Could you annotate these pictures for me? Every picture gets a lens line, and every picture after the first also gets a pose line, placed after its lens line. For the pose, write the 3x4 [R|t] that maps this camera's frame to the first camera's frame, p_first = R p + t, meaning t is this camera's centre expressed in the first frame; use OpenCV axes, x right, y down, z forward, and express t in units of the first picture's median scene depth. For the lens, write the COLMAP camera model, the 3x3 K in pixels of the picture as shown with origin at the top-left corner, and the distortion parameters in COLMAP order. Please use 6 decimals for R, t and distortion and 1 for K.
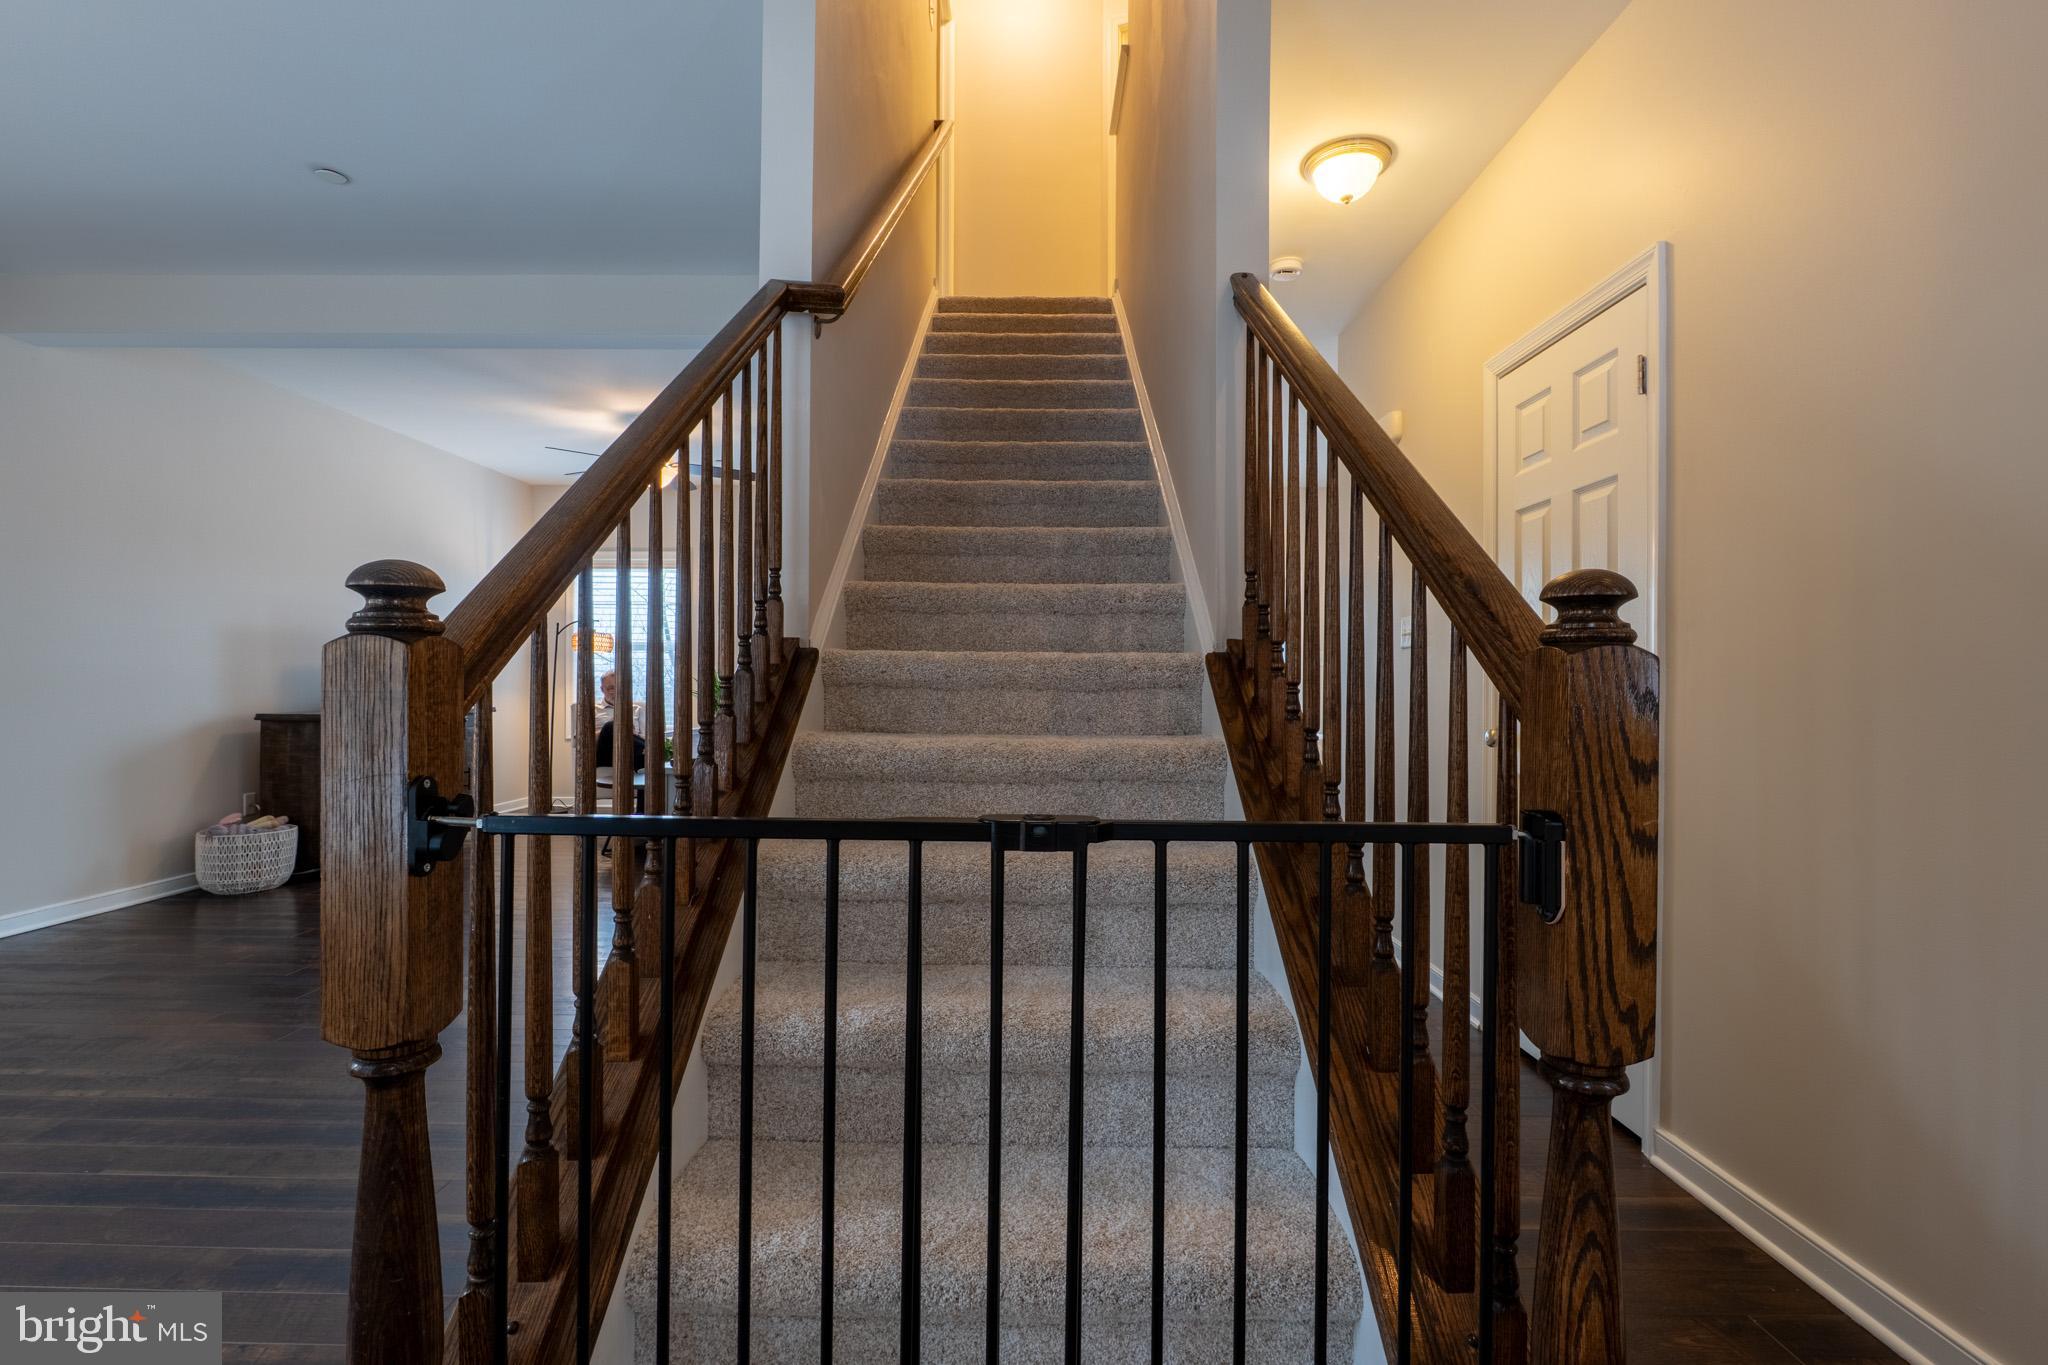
lens RADIAL K [[958.5, 0, 1040.0], [0, 958.5, 681.4], [0, 0, 1]] dist [-0.008626, -0.000170]
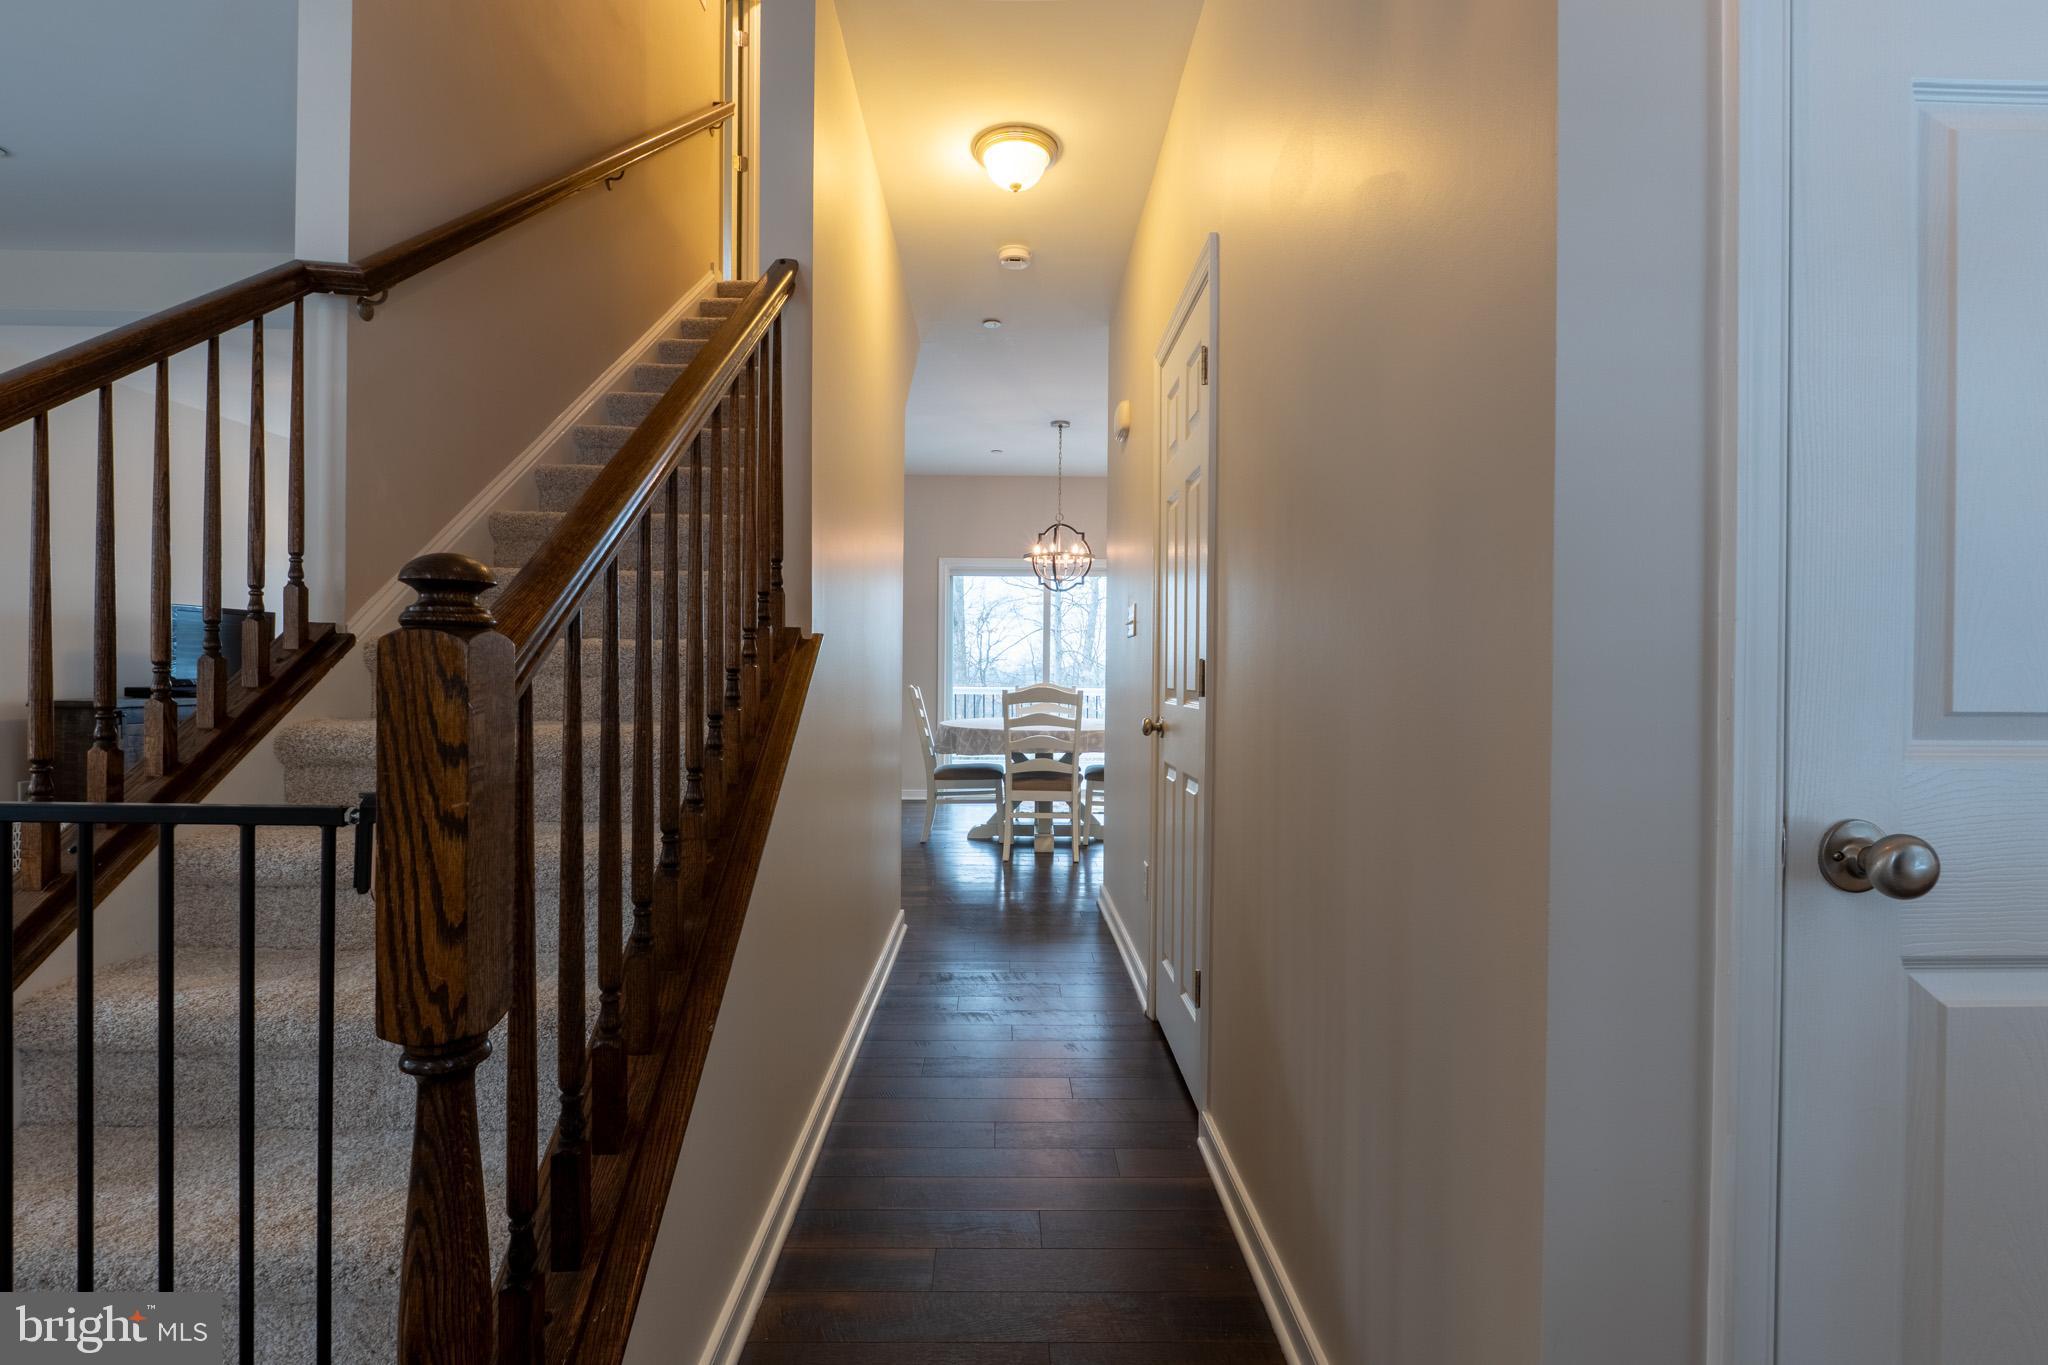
lens RADIAL K [[958.5, 0, 1003.4], [0, 958.5, 675.7], [0, 0, 1]] dist [-0.008626, -0.000170]
pose [[0.999588, 0.001848, 0.028629, 1.127098], [-0.002037, 0.999976, 0.006562, 0.003259], [-0.028616, -0.006618, 0.999569, -0.023942]]
